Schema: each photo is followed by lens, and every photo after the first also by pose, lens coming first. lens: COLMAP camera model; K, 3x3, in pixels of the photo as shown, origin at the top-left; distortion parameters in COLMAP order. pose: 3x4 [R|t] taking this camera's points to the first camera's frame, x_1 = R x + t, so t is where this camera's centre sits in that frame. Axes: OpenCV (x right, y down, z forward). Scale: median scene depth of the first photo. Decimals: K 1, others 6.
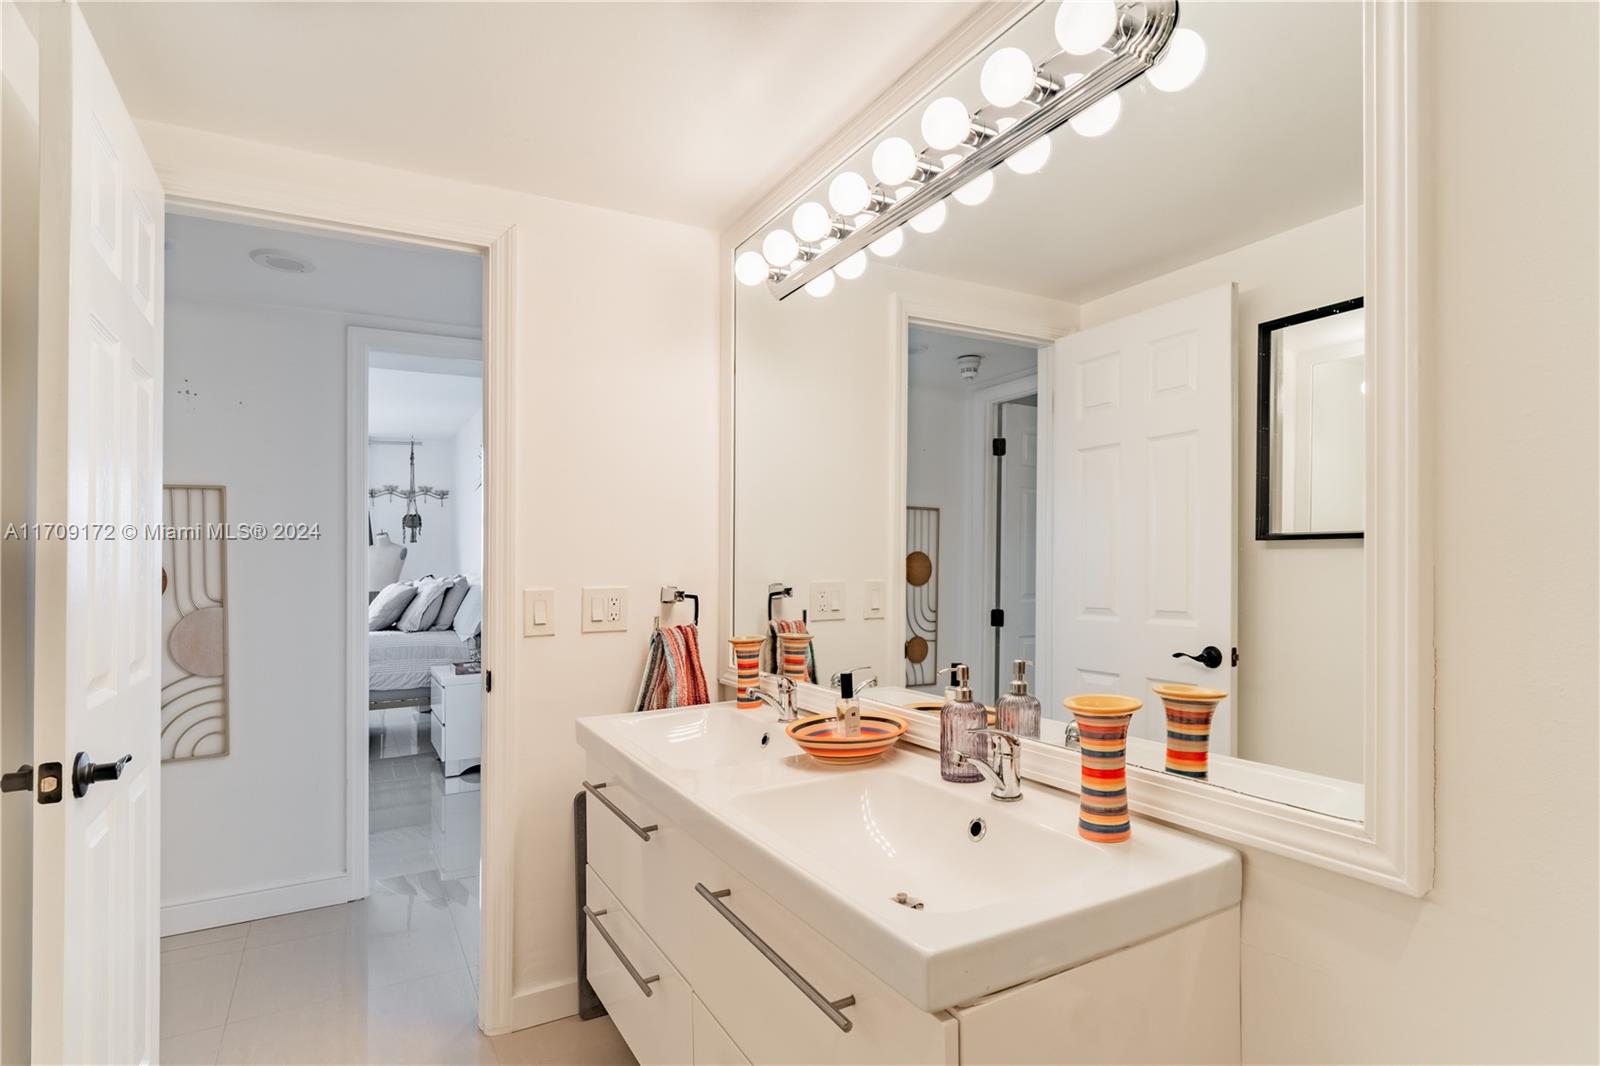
lens RADIAL K [[814.9, 0, 793.0], [0, 814.9, 573.9], [0, 0, 1]] dist [-0.004415, -0.000510]
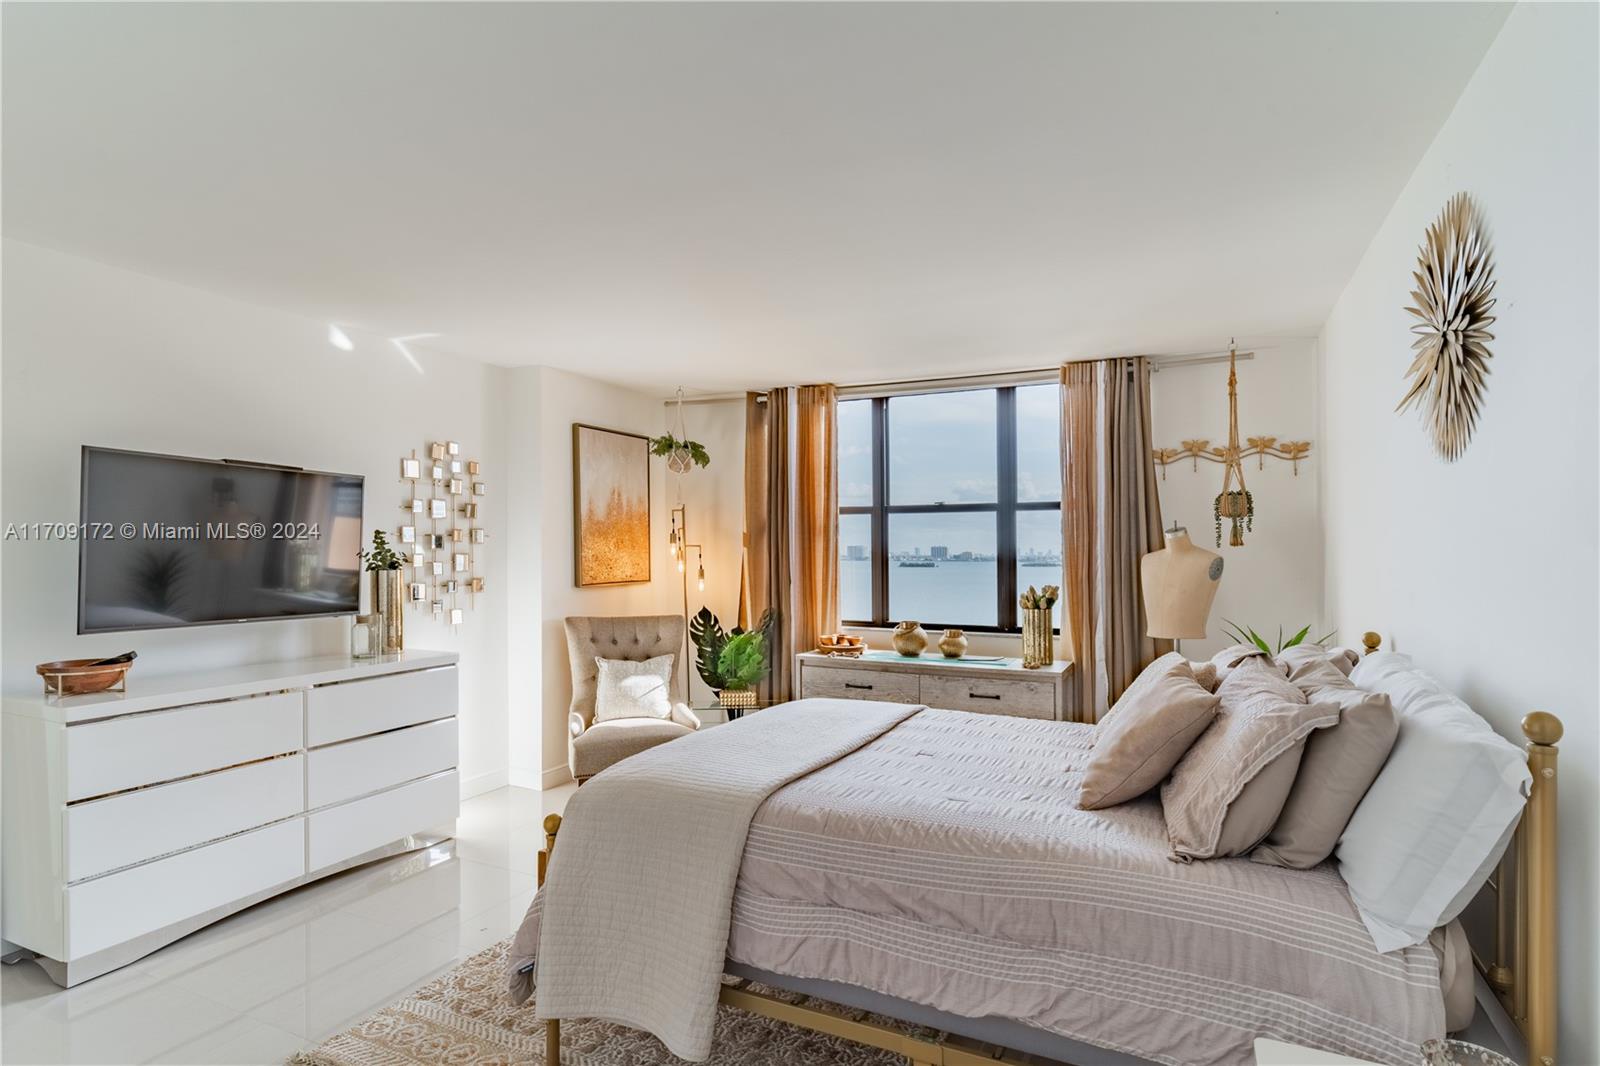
lens RADIAL K [[829.5, 0, 775.7], [0, 829.5, 465.2], [0, 0, 1]] dist [0.002712, 0.000931]
pose [[0.564406, -0.061661, -0.823192, -0.195697], [-0.031448, 0.994876, -0.096083, -0.029680], [0.824898, 0.080118, 0.559575, 0.461598]]
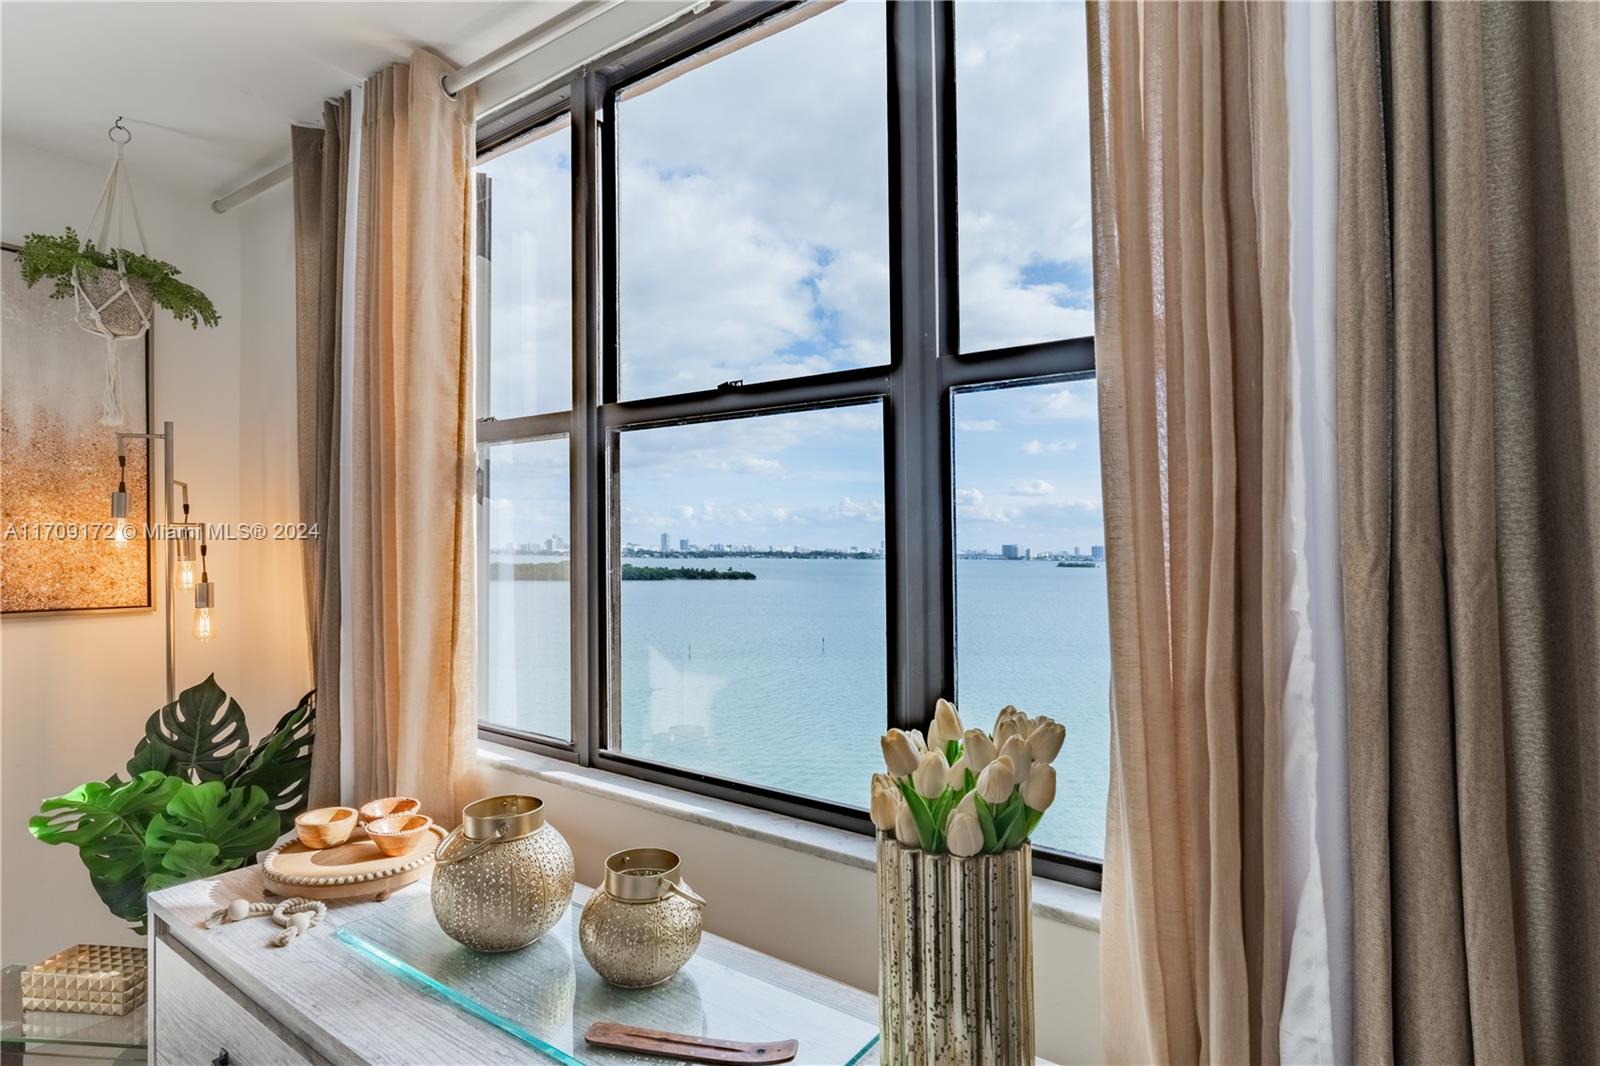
lens RADIAL K [[822.4, 0, 795.1], [0, 822.4, 529.0], [0, 0, 1]] dist [-0.003335, 0.001509]
pose [[0.423154, 0.006789, -0.906032, -0.486352], [-0.040069, 0.999134, -0.011227, -0.031022], [0.905171, 0.041054, 0.423059, 0.883642]]
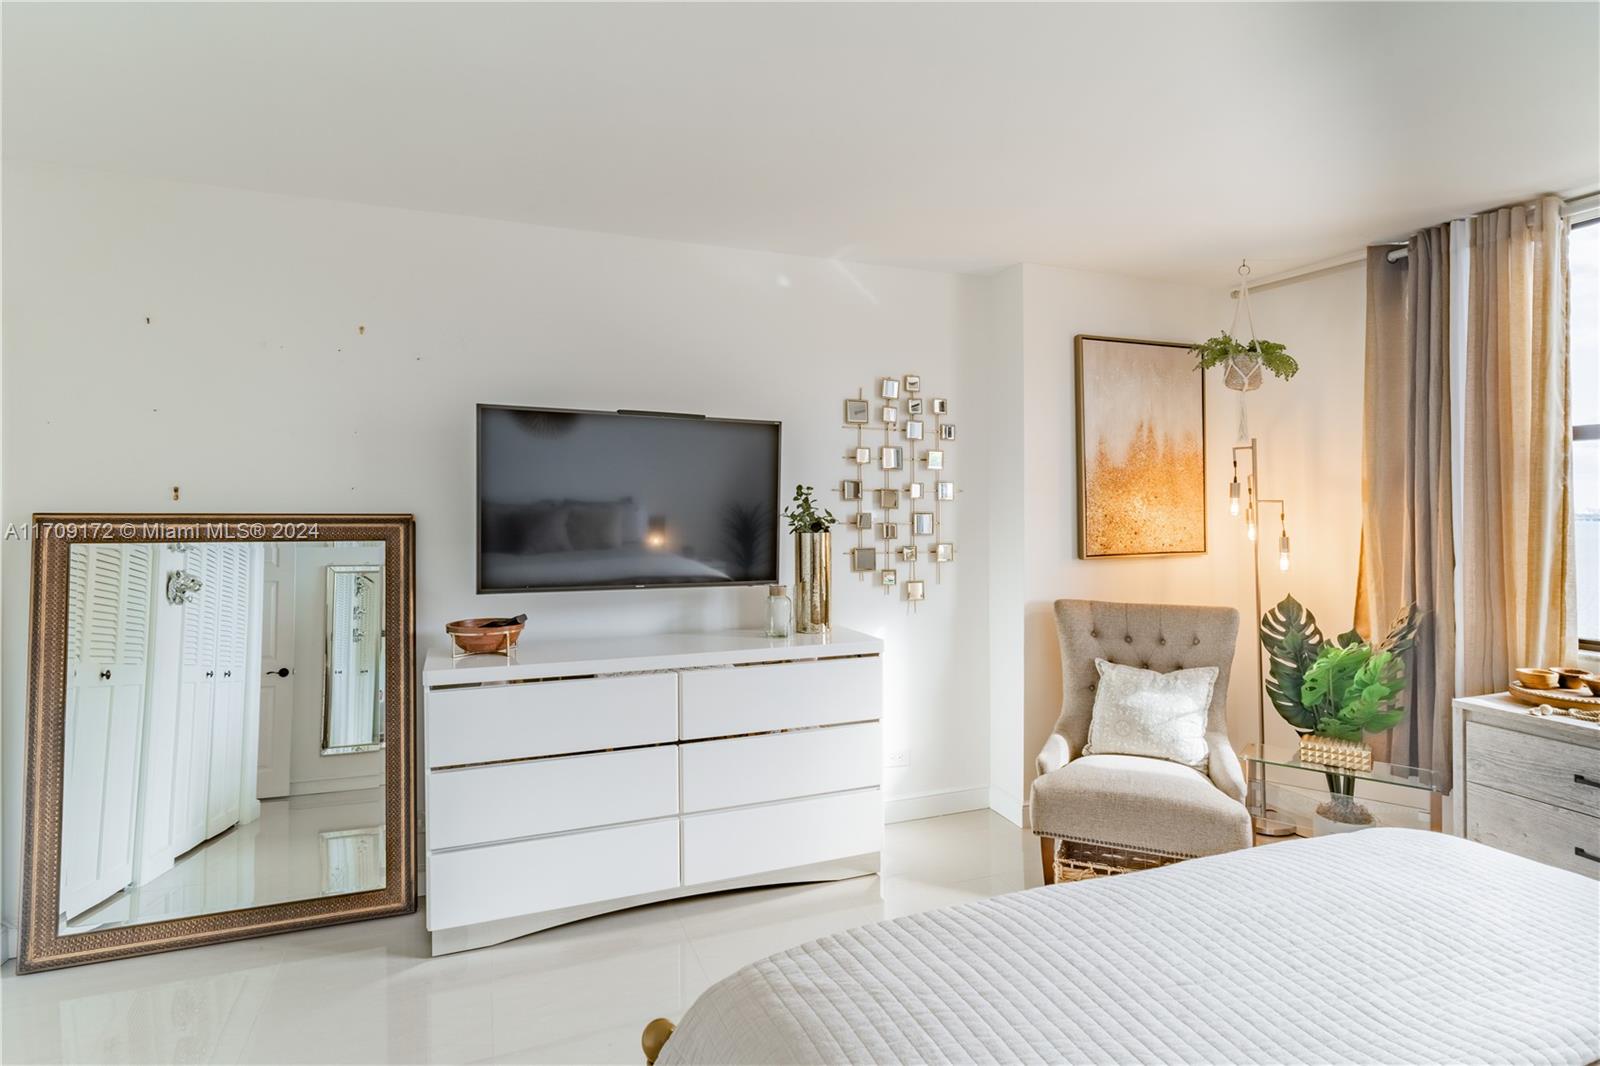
lens RADIAL K [[823.2, 0, 807.2], [0, 823.2, 492.2], [0, 0, 1]] dist [-0.001051, 0.001814]
pose [[-0.121615, 0.002486, -0.992574, -0.341246], [-0.017385, 0.999838, 0.004634, -0.029599], [0.992425, 0.017820, -0.121552, 0.609667]]
